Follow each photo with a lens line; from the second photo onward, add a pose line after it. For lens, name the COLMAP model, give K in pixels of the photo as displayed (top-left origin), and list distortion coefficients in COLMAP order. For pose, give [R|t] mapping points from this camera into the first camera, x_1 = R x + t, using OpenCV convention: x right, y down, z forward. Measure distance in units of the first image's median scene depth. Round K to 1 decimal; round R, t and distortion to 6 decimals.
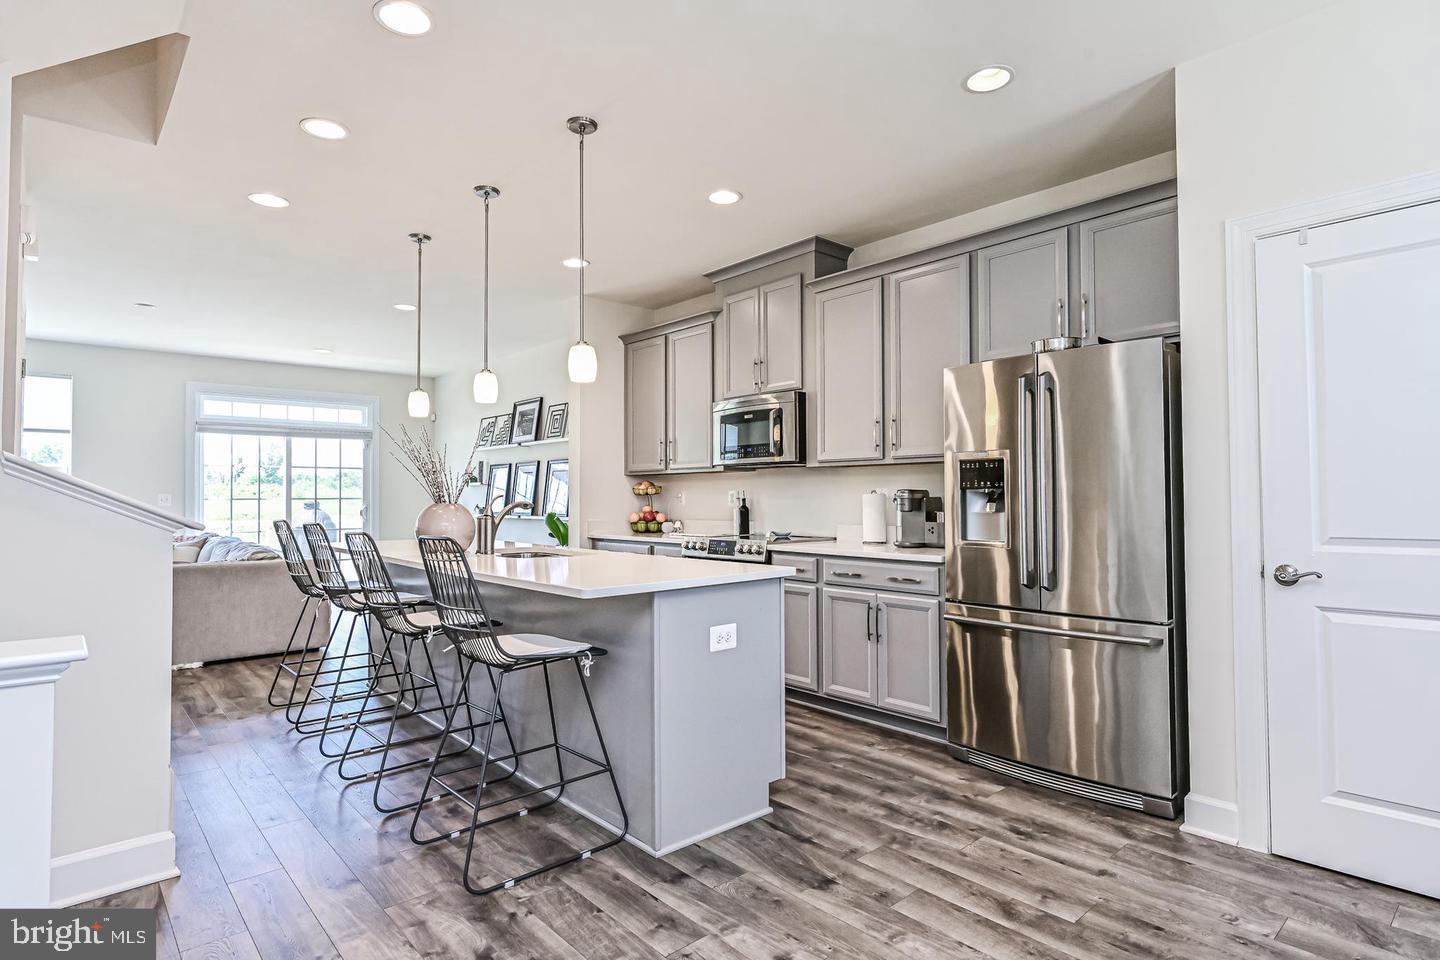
lens RADIAL K [[763.6, 0, 724.1], [0, 763.6, 482.9], [0, 0, 1]] dist [-0.003768, -0.000512]
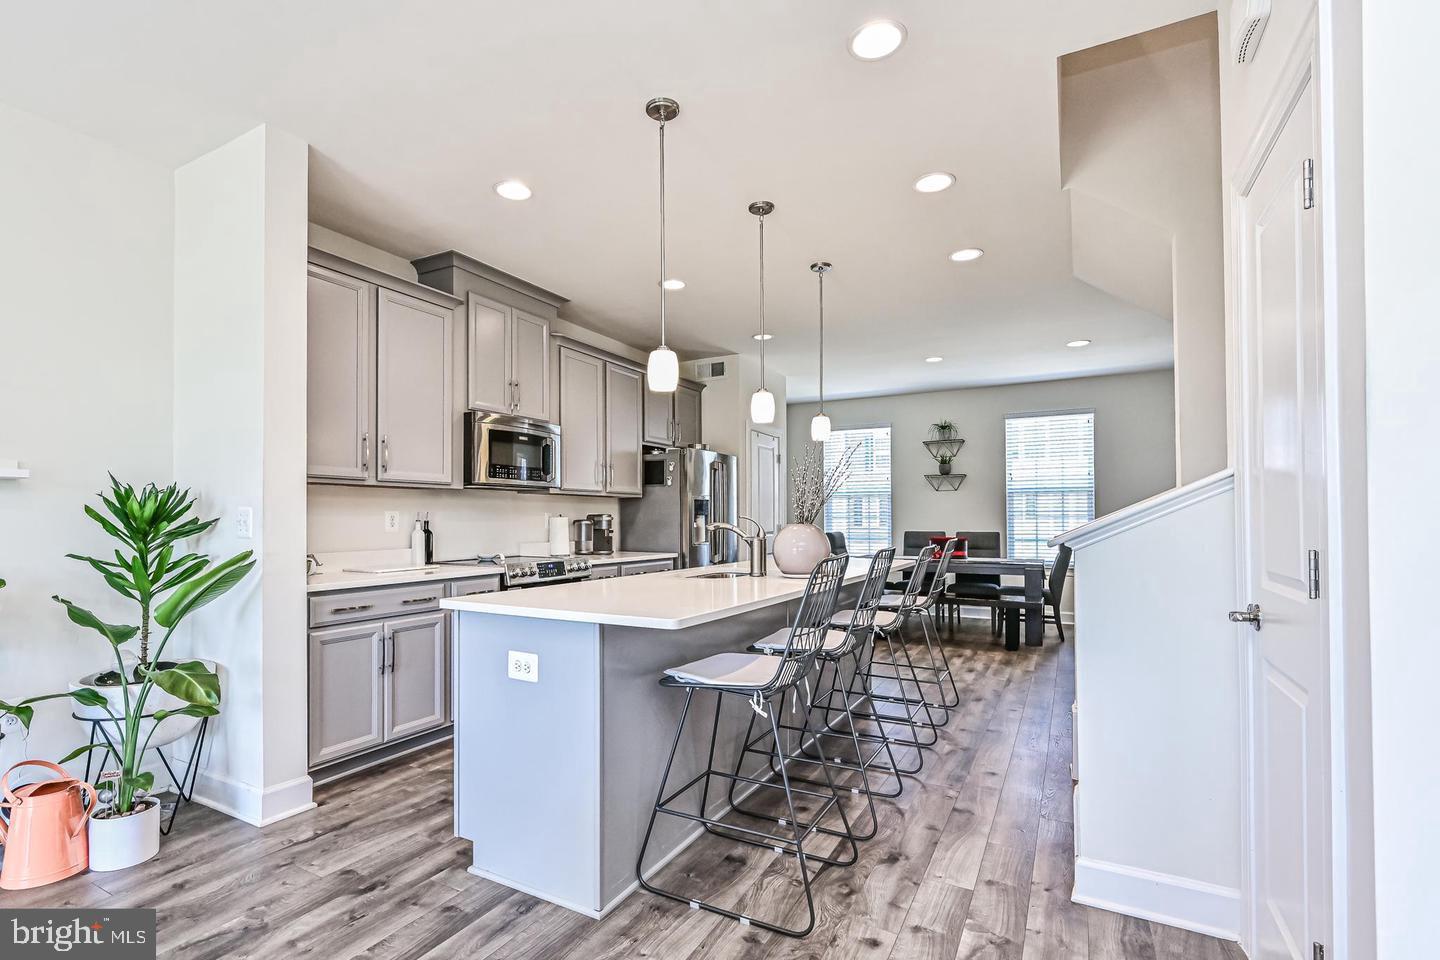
lens RADIAL K [[673.2, 0, 689.6], [0, 673.2, 512.0], [0, 0, 1]] dist [-0.000713, 0.000119]
pose [[-0.318943, 0.013814, 0.947673, -0.802084], [-0.015423, 0.999686, -0.019763, 0.021446], [-0.947648, -0.020919, -0.318630, 0.990352]]
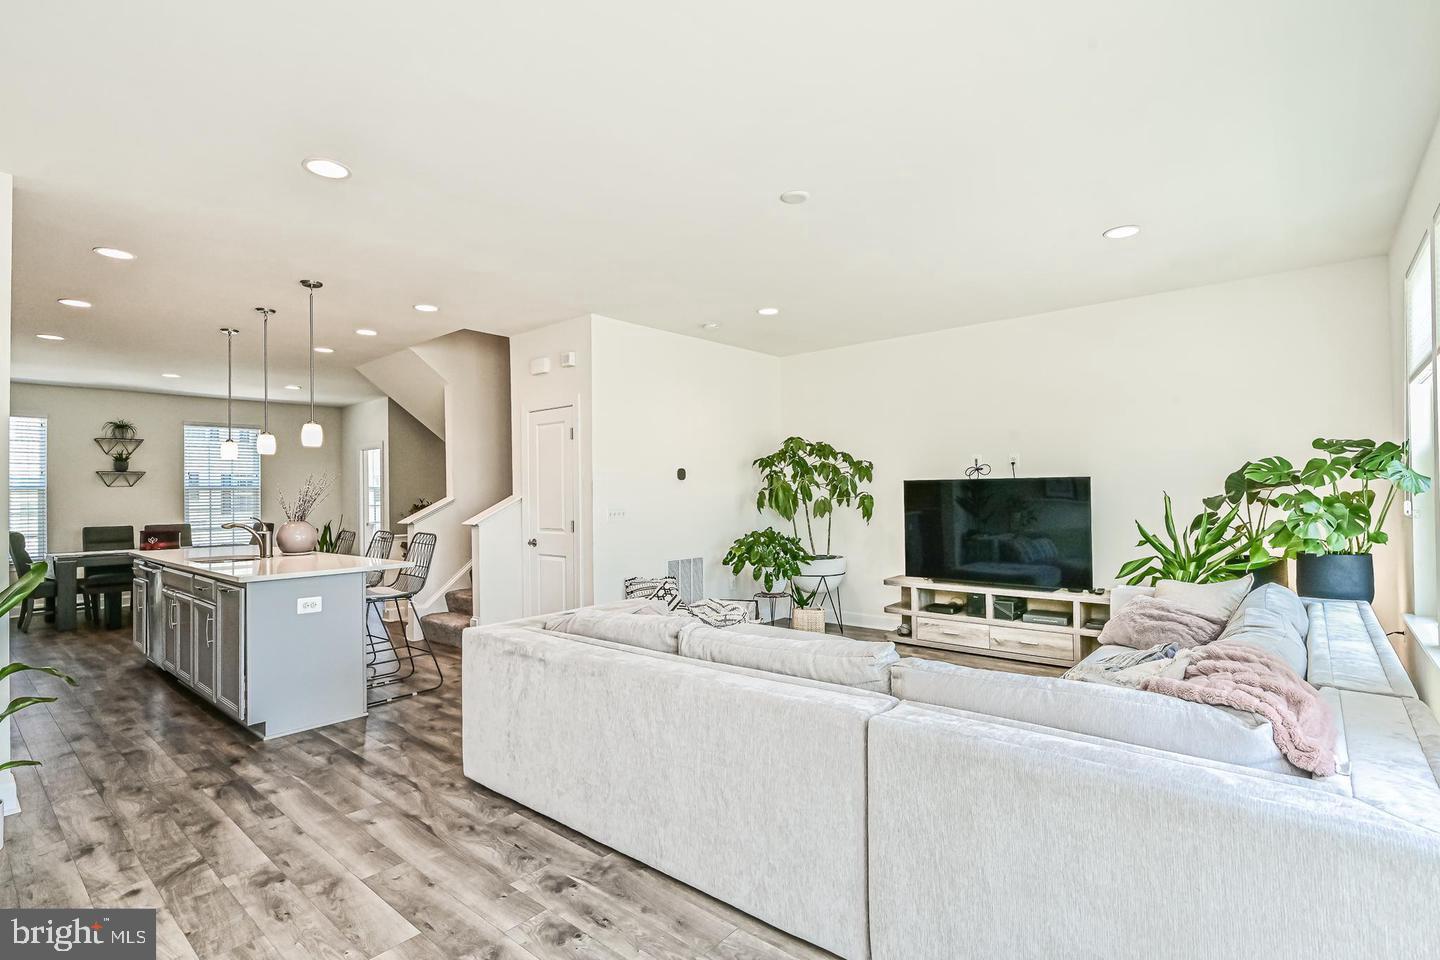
lens RADIAL K [[681.3, 0, 721.6], [0, 681.3, 479.6], [0, 0, 1]] dist [-0.003204, -0.000269]
pose [[-0.990348, 0.015654, -0.137718, -0.727377], [0.021228, 0.999010, -0.039102, 0.010047], [0.136969, -0.041648, -0.989699, 1.757632]]
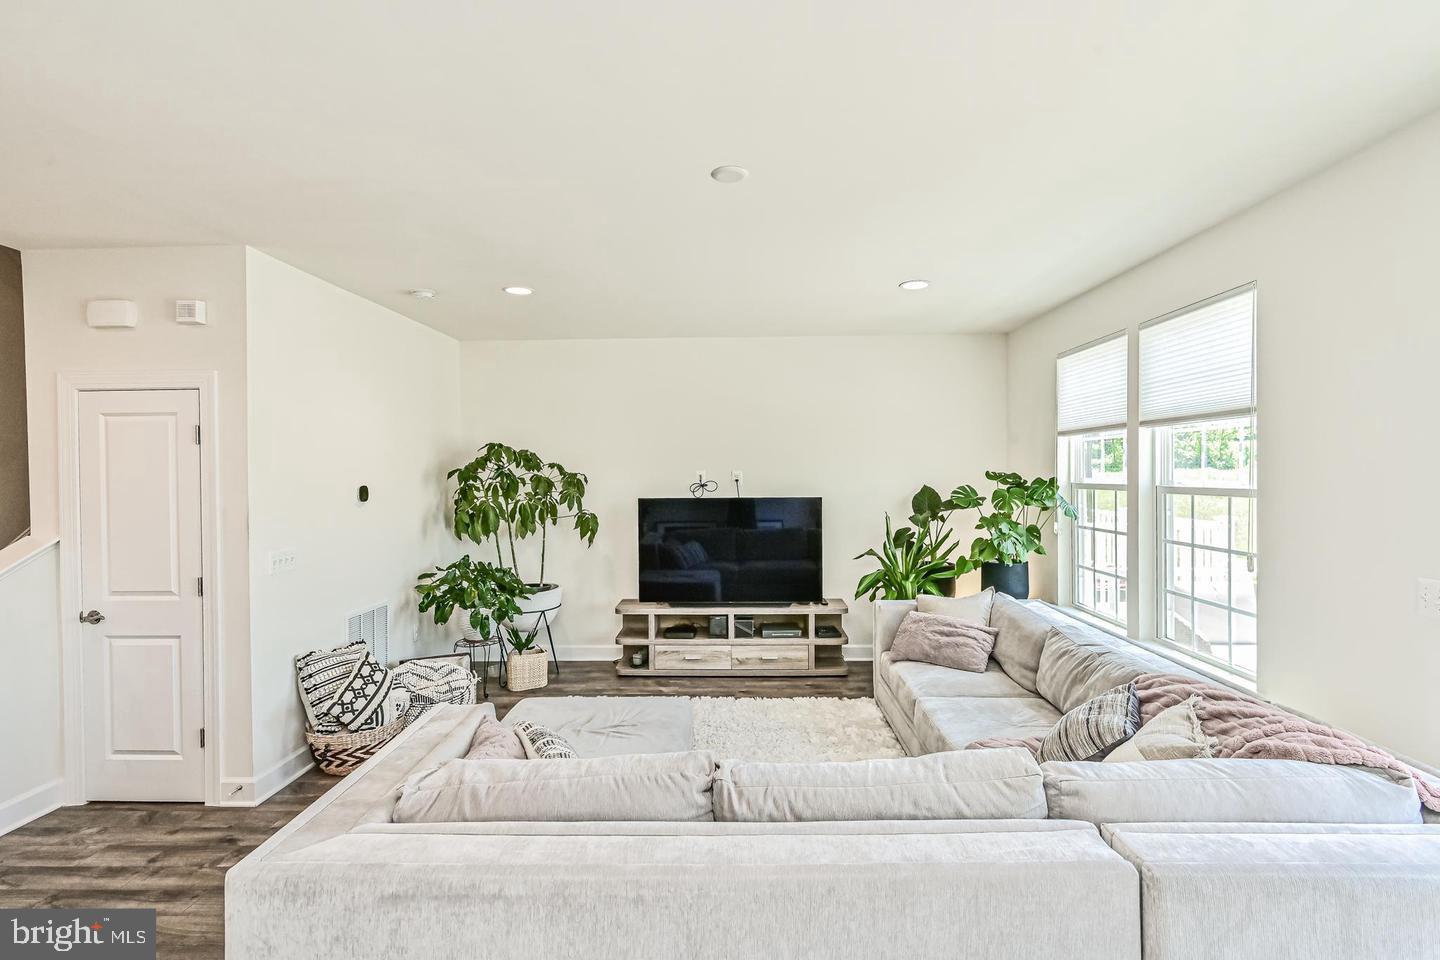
lens RADIAL K [[681.3, 0, 721.6], [0, 681.3, 479.6], [0, 0, 1]] dist [-0.003204, -0.000269]
pose [[-0.685588, 0.018840, -0.727746, -0.519090], [0.027784, 0.999614, -0.000297, -0.050197], [0.727459, -0.020424, -0.685847, 1.487856]]
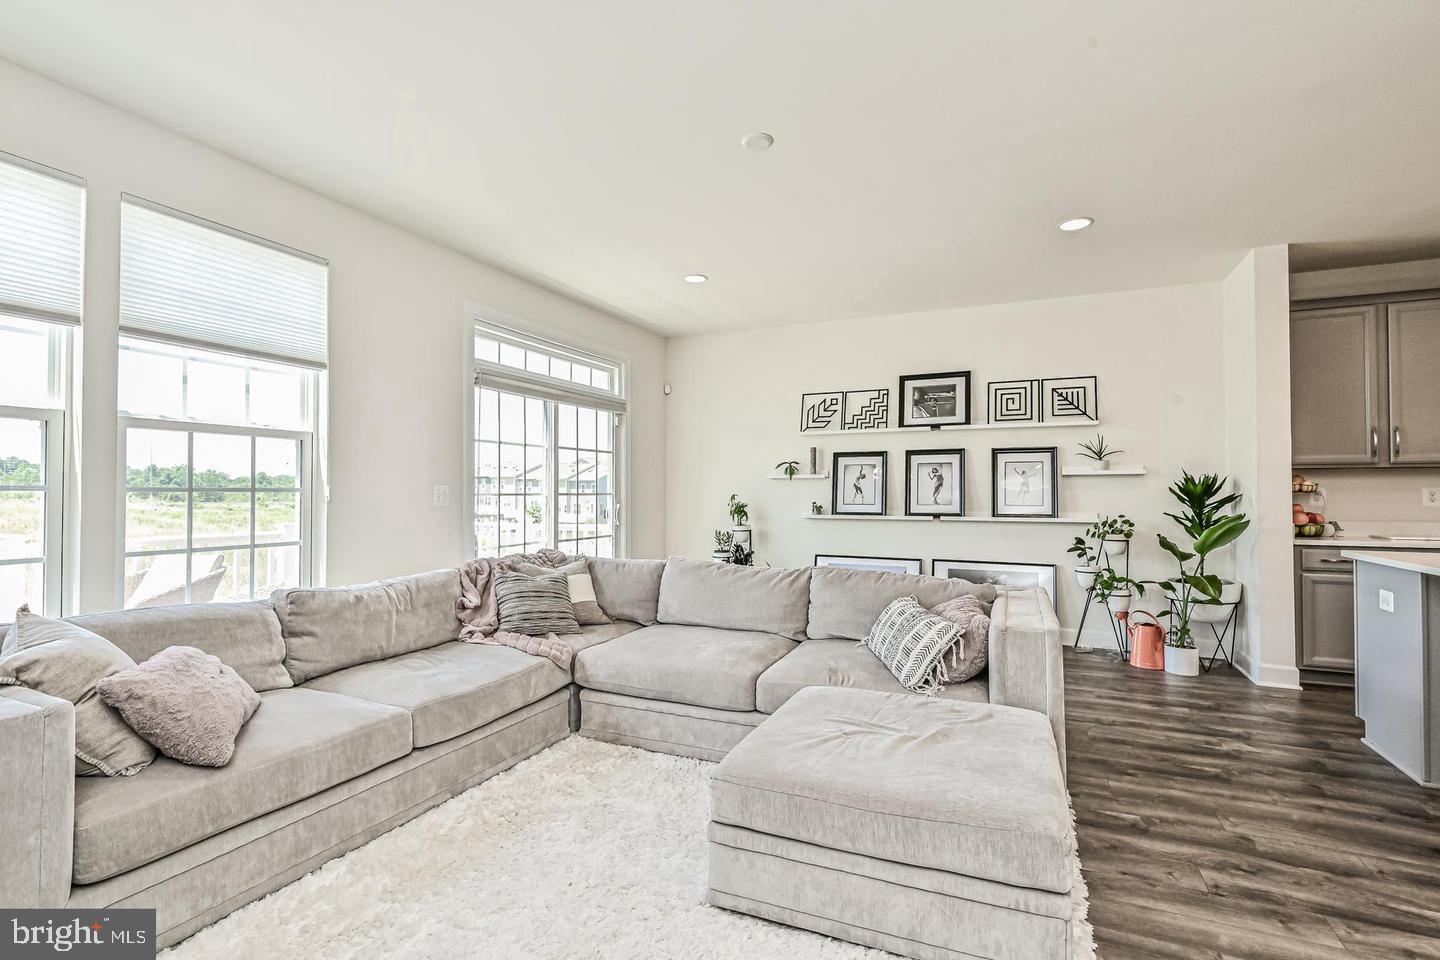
lens RADIAL K [[671.2, 0, 723.6], [0, 671.2, 480.9], [0, 0, 1]] dist [0.000047, 0.000481]
pose [[0.913293, 0.012194, 0.407121, -1.133060], [-0.012646, 0.999919, -0.001579, 0.014322], [-0.407107, -0.003706, 0.913373, 0.661057]]
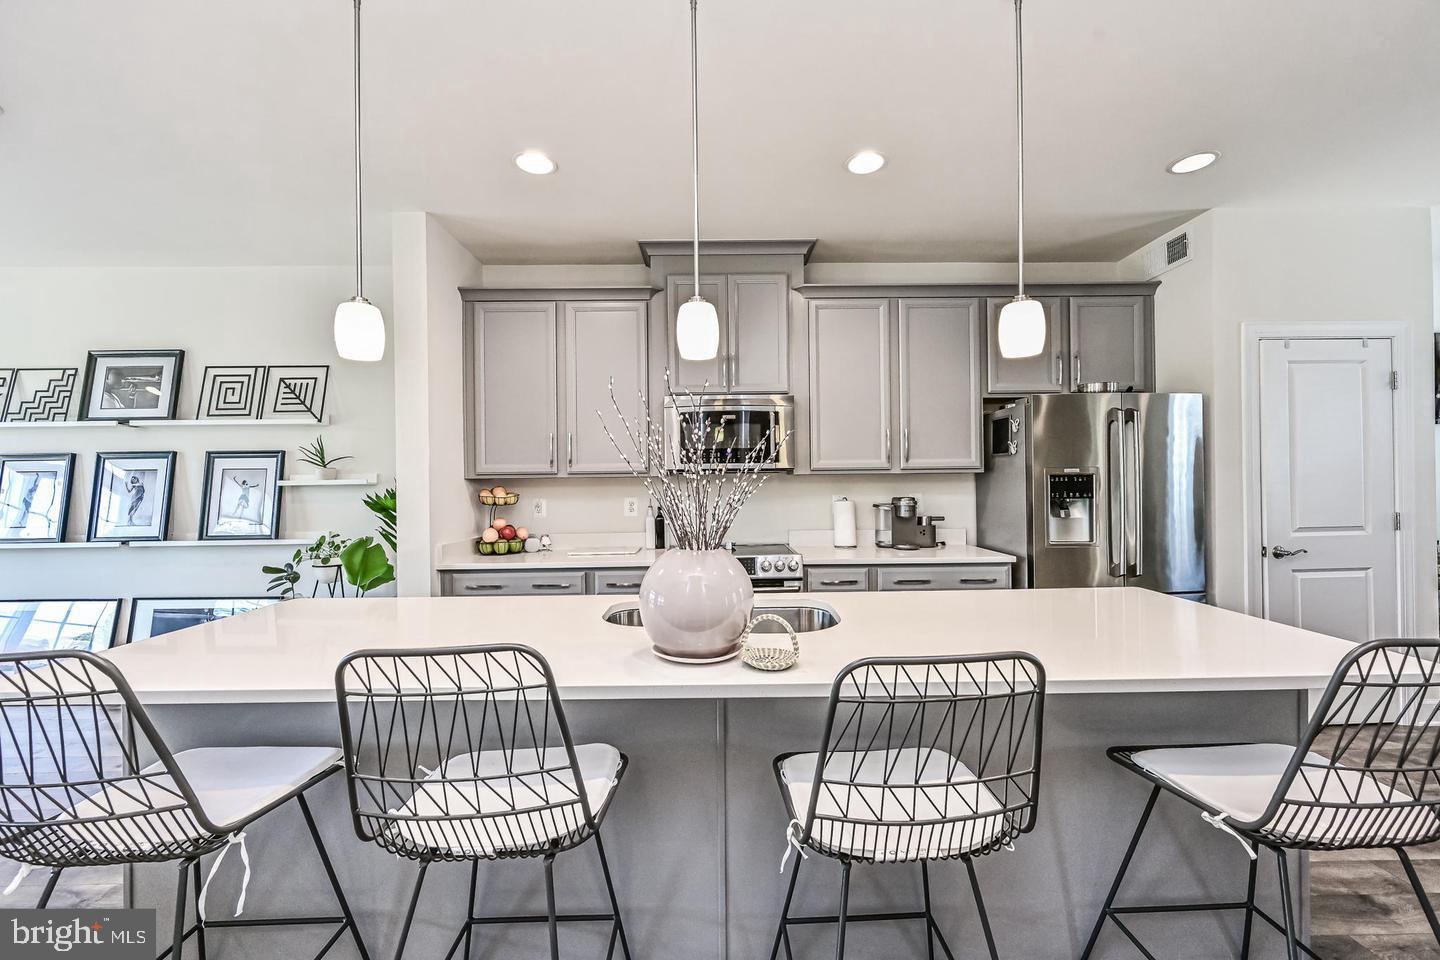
lens RADIAL K [[573.0, 0, 727.4], [0, 573.0, 484.4], [0, 0, 1]] dist [-0.003299, 0.000658]
pose [[0.653806, -0.004315, 0.756650, -0.443216], [-0.005282, 0.999933, 0.010266, -0.013465], [-0.756644, -0.010708, 0.653739, 0.517347]]
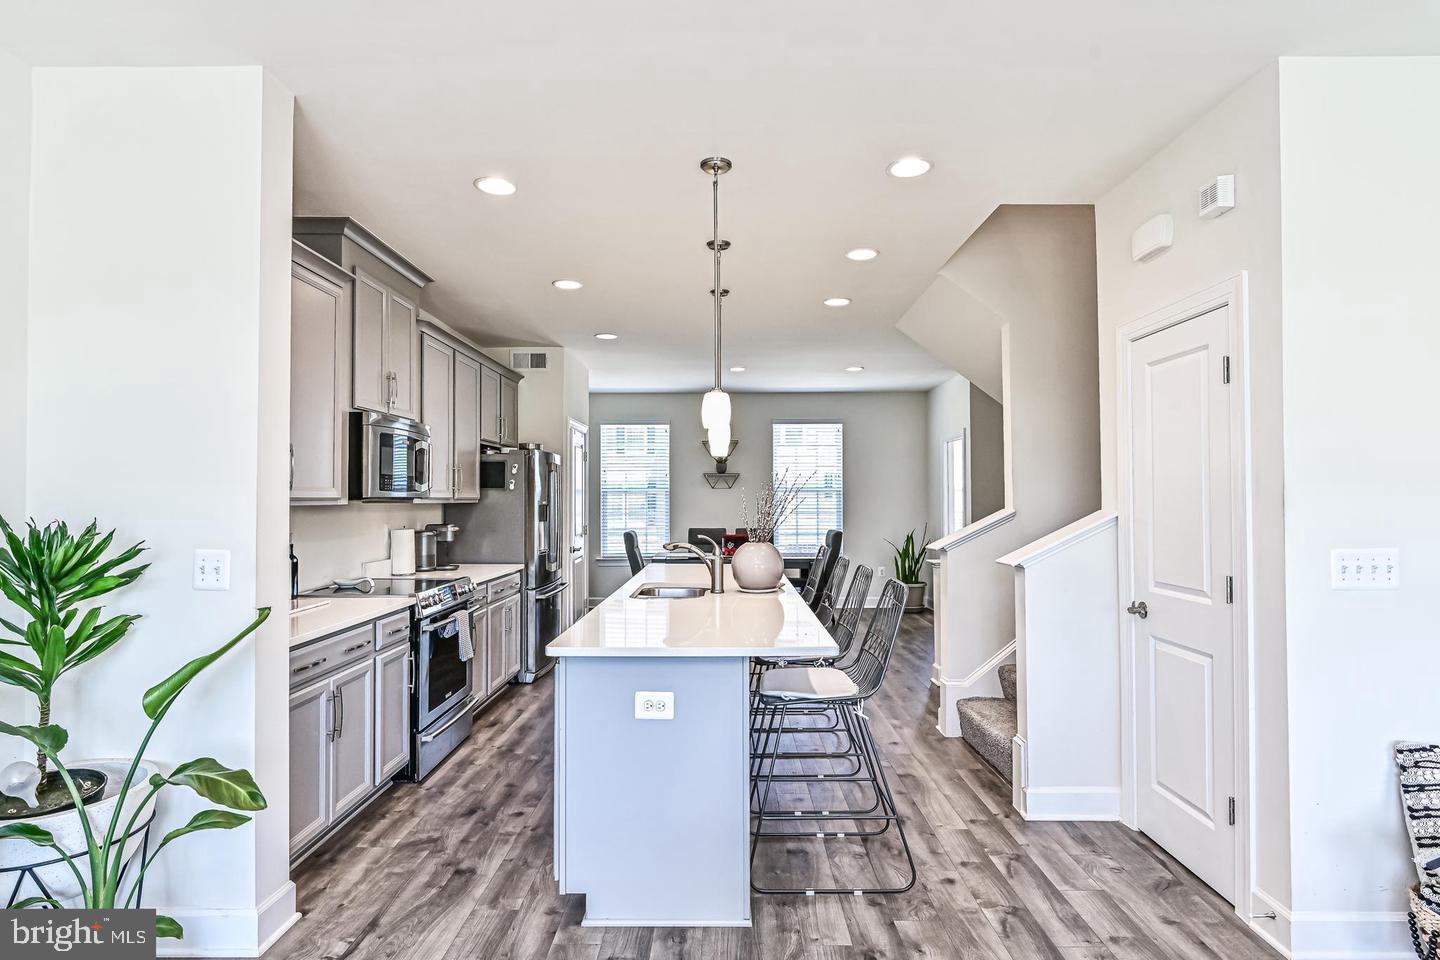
lens RADIAL K [[743.6, 0, 721.4], [0, 743.6, 486.1], [0, 0, 1]] dist [-0.002376, 0.001171]
pose [[-0.742631, 0.017388, 0.669475, -0.722896], [-0.007871, 0.999367, -0.034687, -0.011443], [-0.669655, -0.031029, -0.742024, 1.272246]]
